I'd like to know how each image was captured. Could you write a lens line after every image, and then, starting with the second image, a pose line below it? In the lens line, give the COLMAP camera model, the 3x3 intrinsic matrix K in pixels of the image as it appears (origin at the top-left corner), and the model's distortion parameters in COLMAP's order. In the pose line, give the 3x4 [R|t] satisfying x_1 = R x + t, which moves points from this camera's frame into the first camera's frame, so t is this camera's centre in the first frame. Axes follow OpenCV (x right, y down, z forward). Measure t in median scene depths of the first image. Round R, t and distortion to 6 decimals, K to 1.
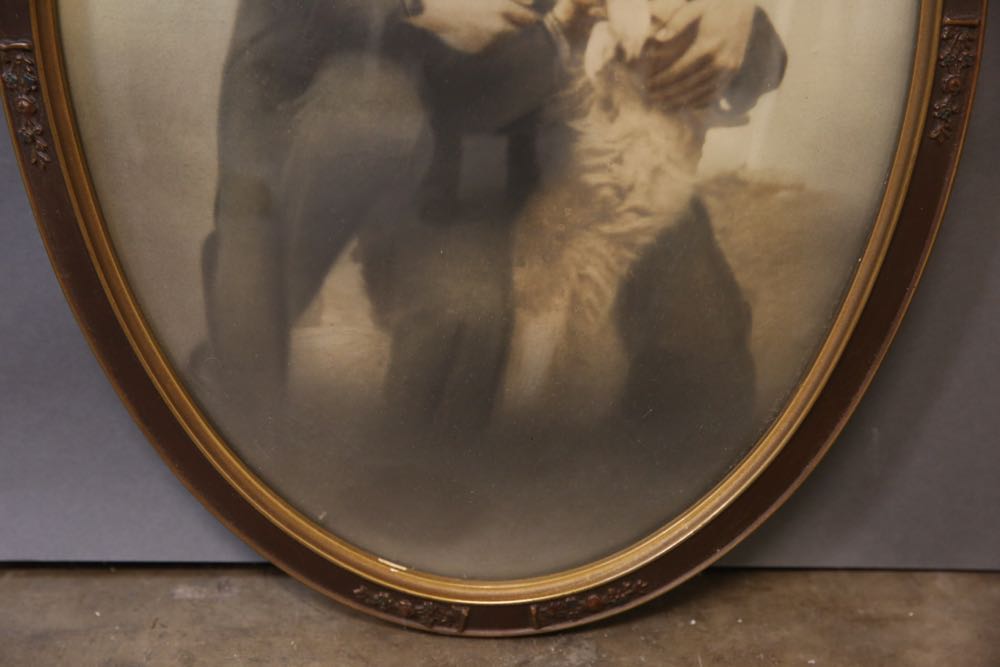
lens RADIAL K [[1754.9, 0, 499.5], [0, 1754.9, 340.9], [0, 0, 1]] dist [0.093499, 0.000000]
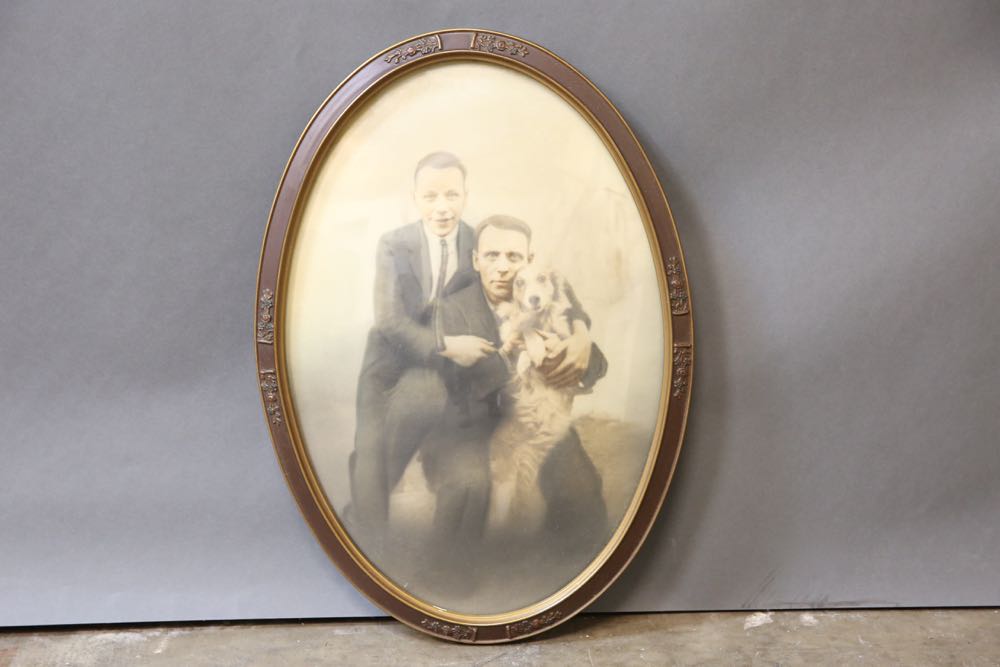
lens RADIAL K [[1650.3, 0, 503.9], [0, 1650.3, 337.0], [0, 0, 1]] dist [0.078778, 0.000000]
pose [[0.998975, -0.038318, -0.024095, 0.080050], [0.033570, 0.984271, -0.173444, 0.163158], [0.030362, 0.172457, 0.984549, -1.057282]]
